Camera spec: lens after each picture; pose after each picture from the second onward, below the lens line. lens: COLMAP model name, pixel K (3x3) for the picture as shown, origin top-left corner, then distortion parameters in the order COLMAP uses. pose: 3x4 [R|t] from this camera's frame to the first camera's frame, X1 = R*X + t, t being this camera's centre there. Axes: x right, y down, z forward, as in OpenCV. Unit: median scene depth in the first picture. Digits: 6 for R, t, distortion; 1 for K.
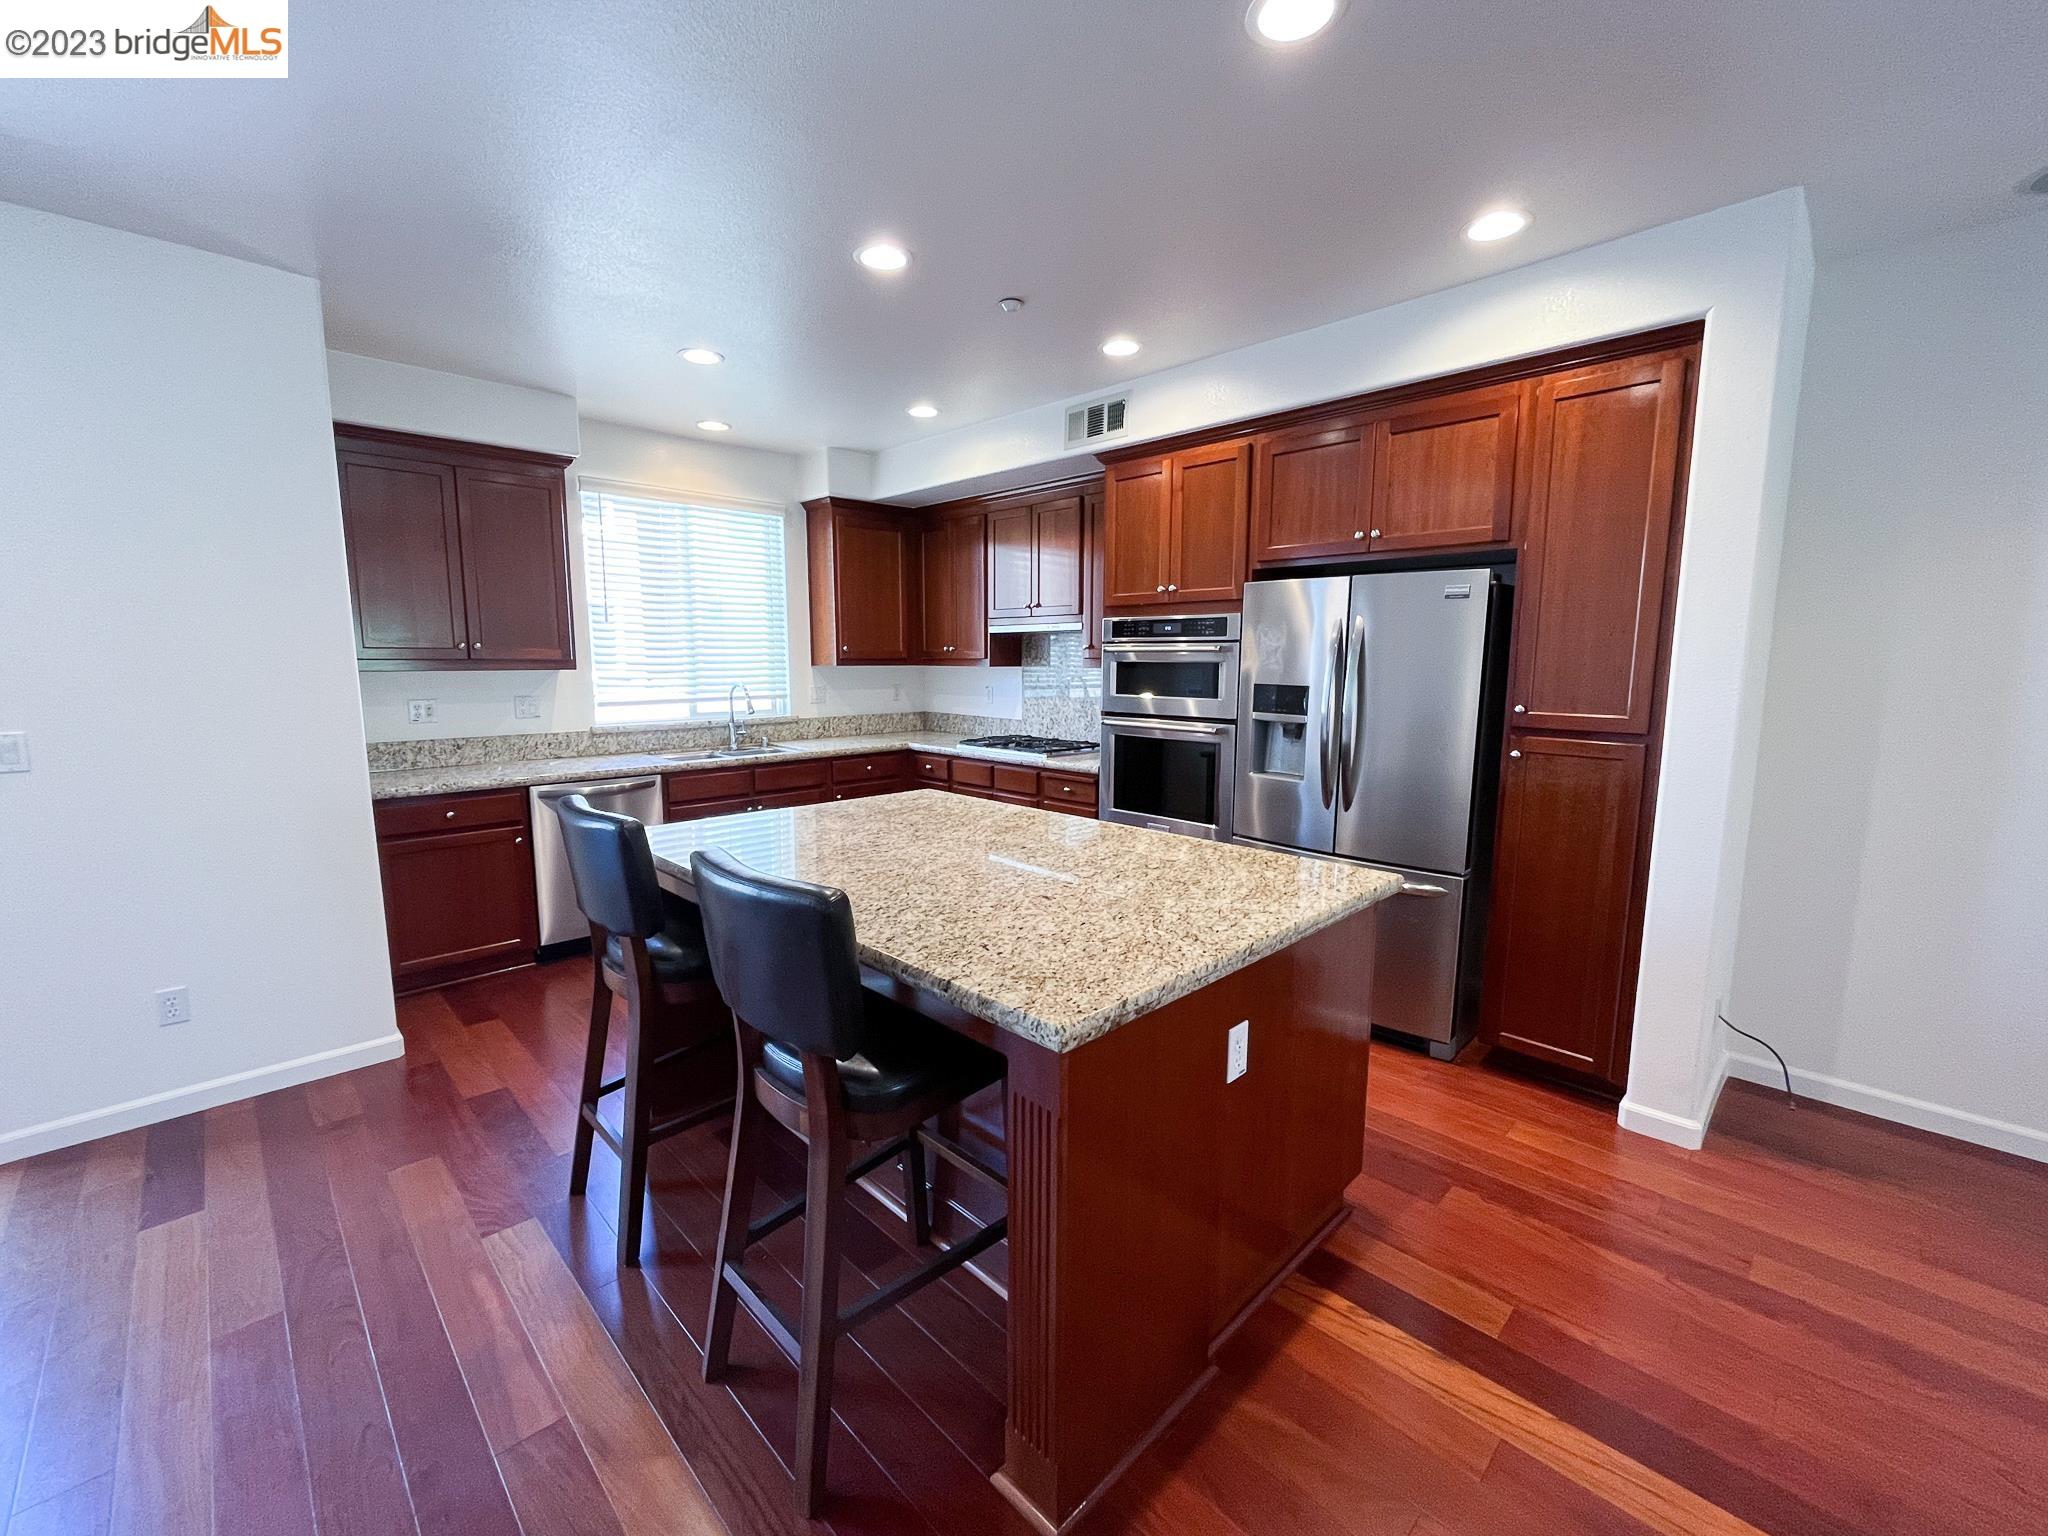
lens RADIAL K [[830.3, 0, 1033.4], [0, 830.3, 772.3], [0, 0, 1]] dist [0.001072, -0.001882]
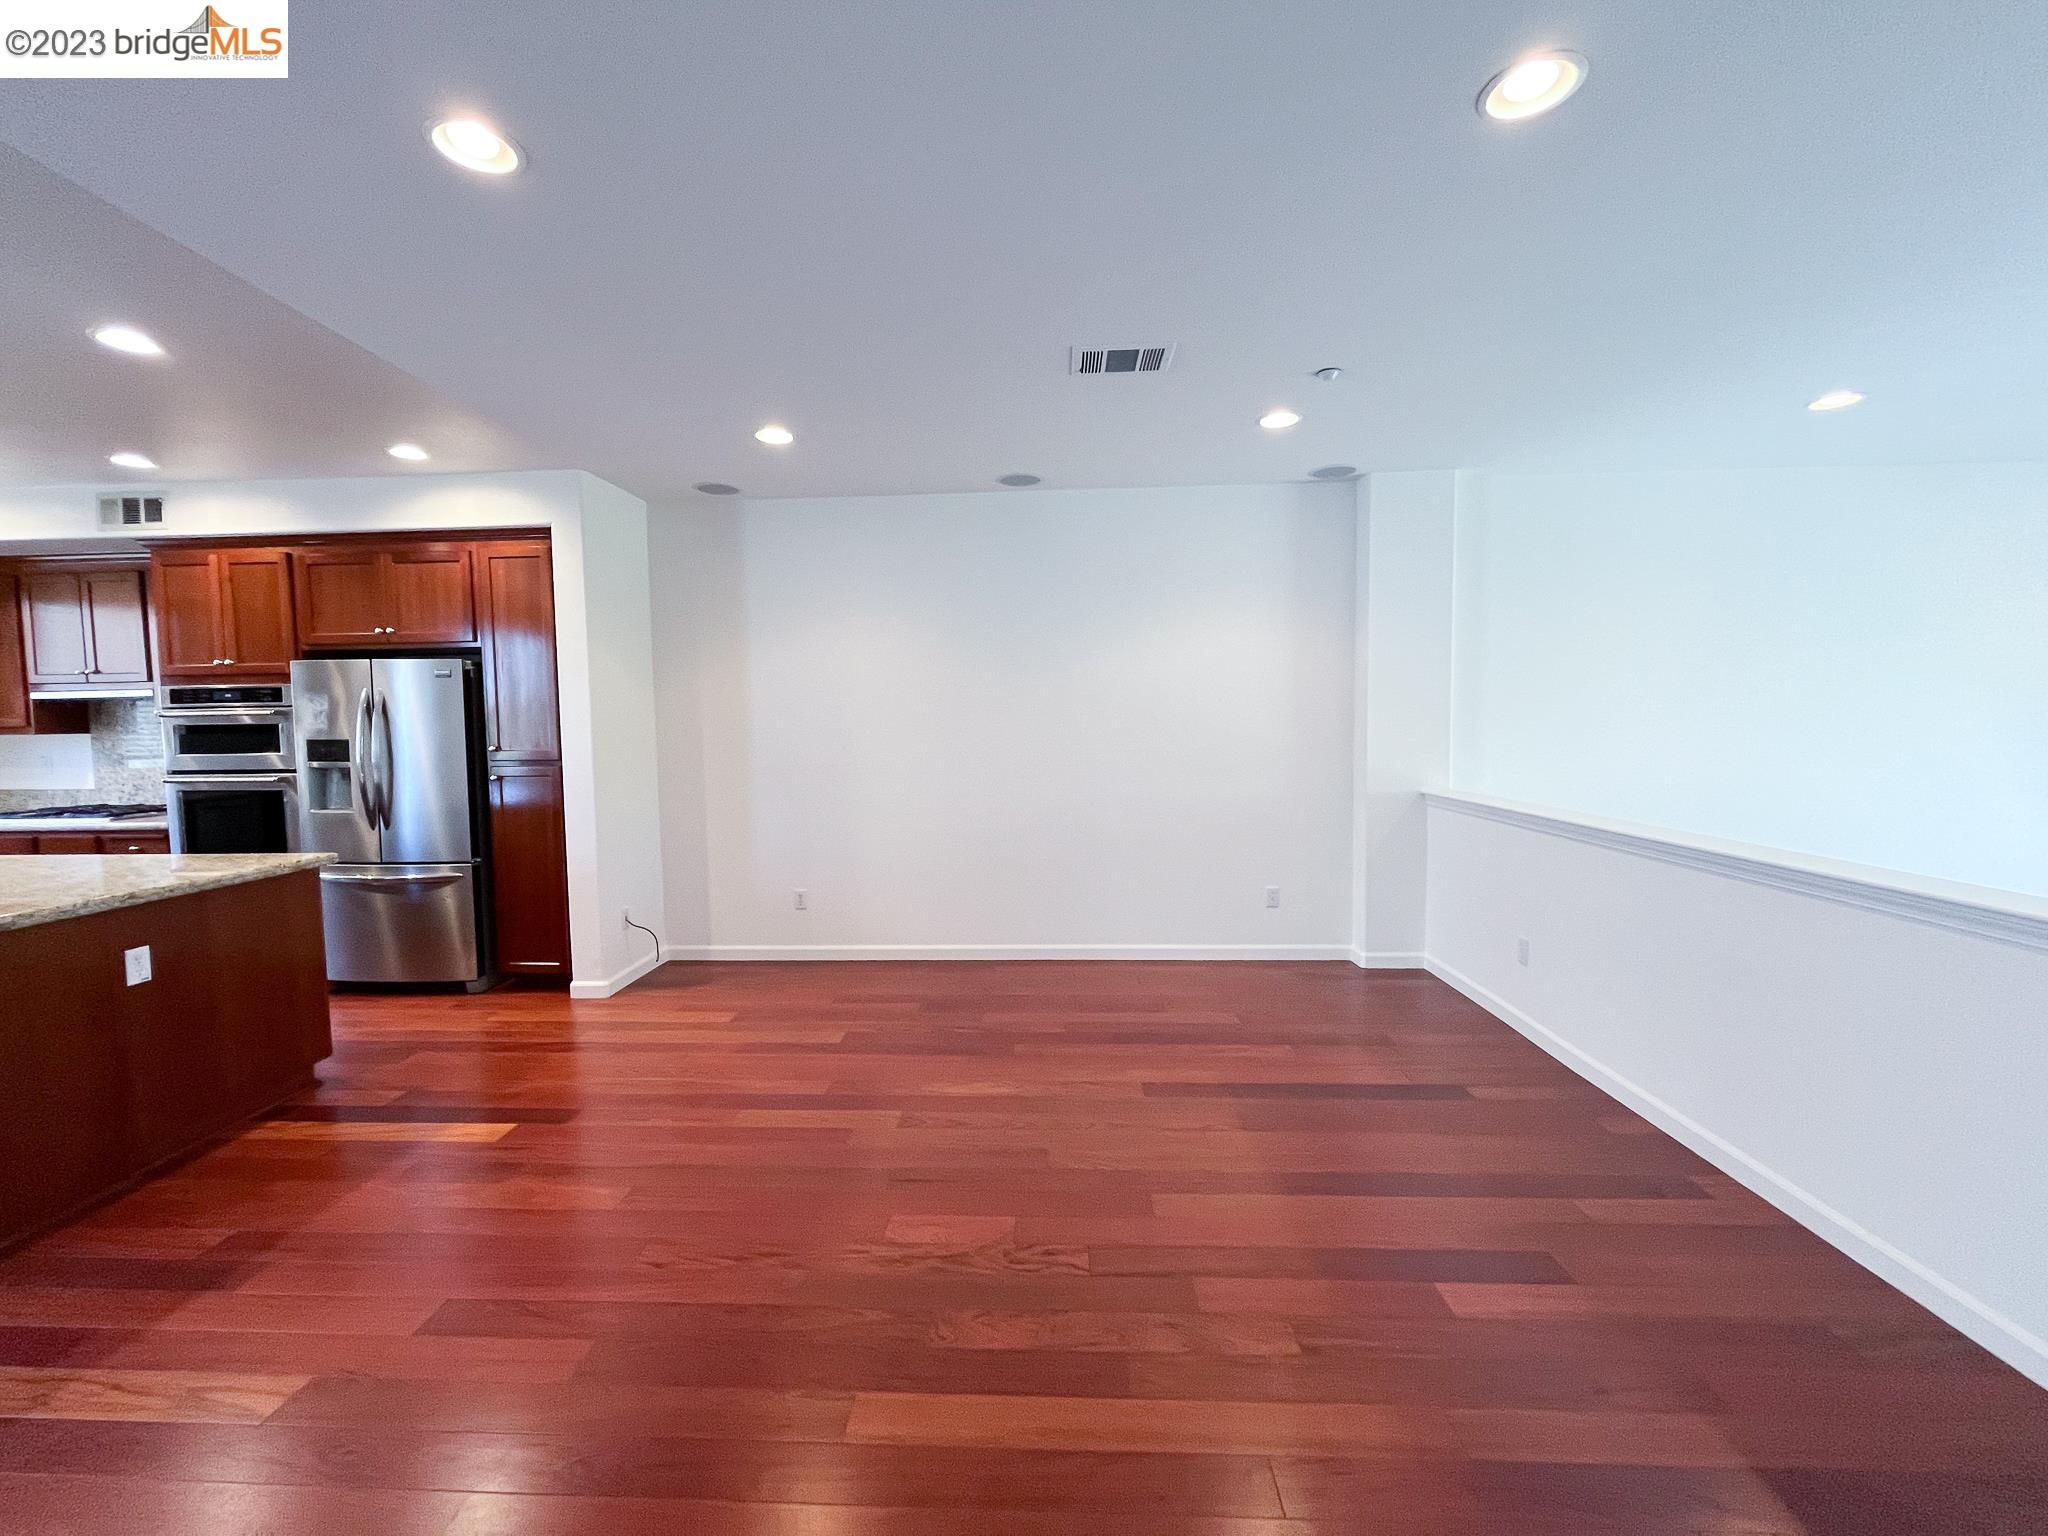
lens RADIAL K [[830.3, 0, 1014.4], [0, 830.3, 769.5], [0, 0, 1]] dist [0.001072, -0.001882]
pose [[0.747285, -0.057996, 0.661968, 0.210608], [0.108218, 0.993506, -0.035124, 0.090477], [-0.655632, 0.097885, 0.748709, -0.590169]]
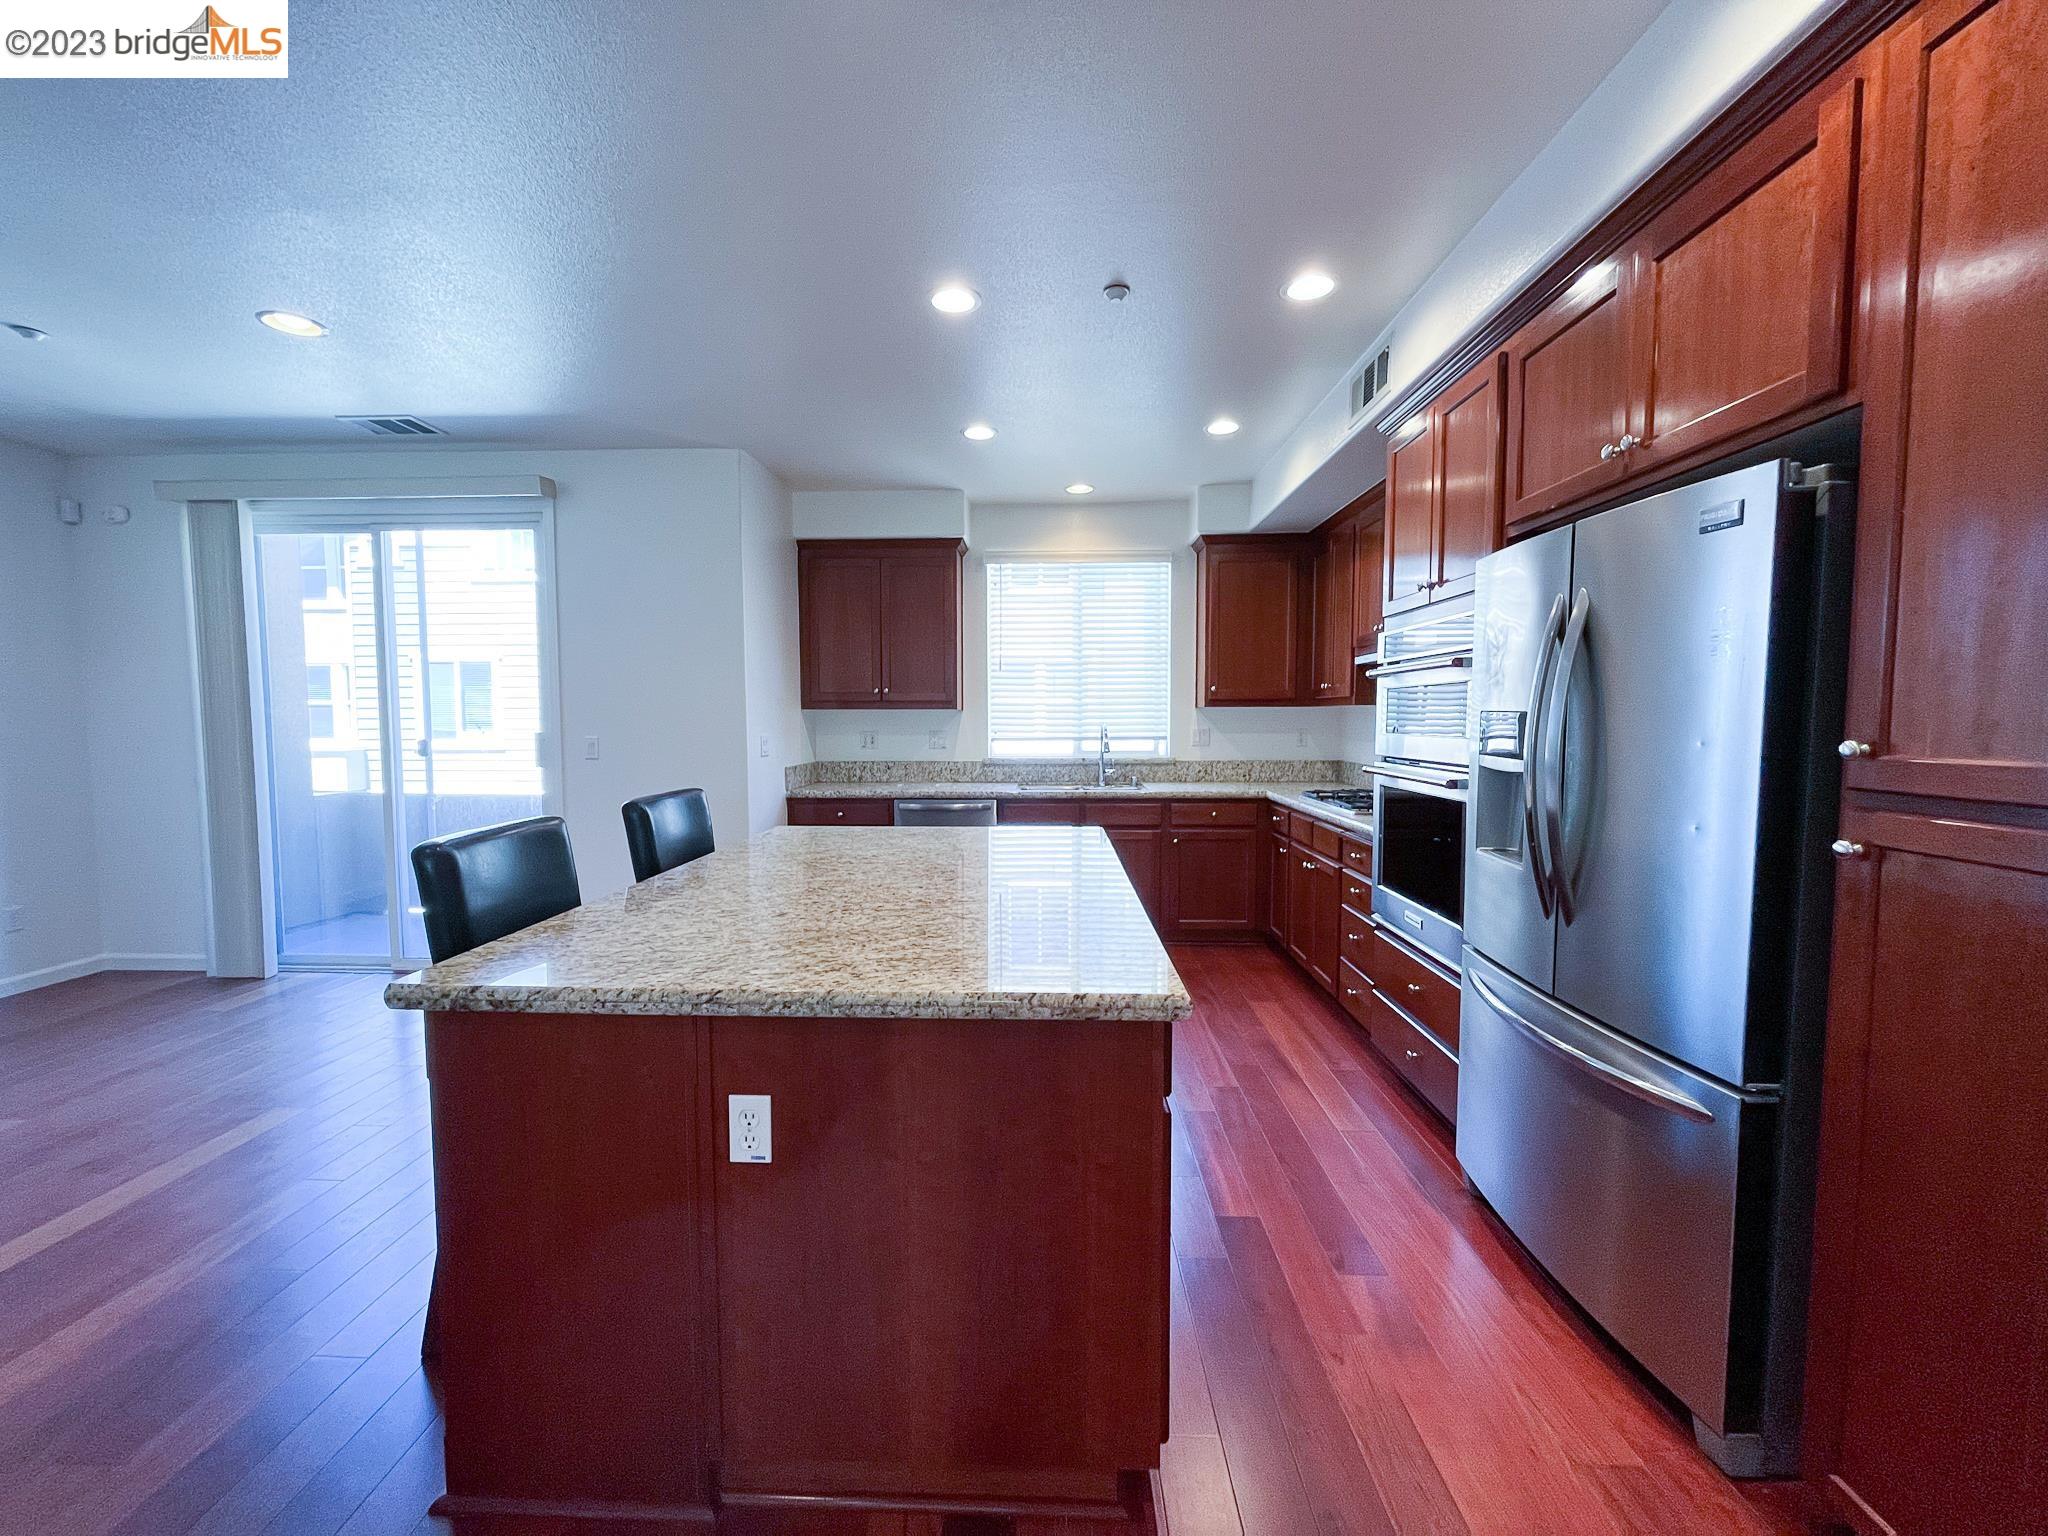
lens RADIAL K [[830.3, 0, 1020.0], [0, 830.3, 769.1], [0, 0, 1]] dist [0.001072, -0.001882]
pose [[0.680473, 0.041325, -0.731607, 0.450224], [-0.096661, 0.994746, -0.033717, -0.004744], [0.726370, 0.093661, 0.680893, 0.273302]]
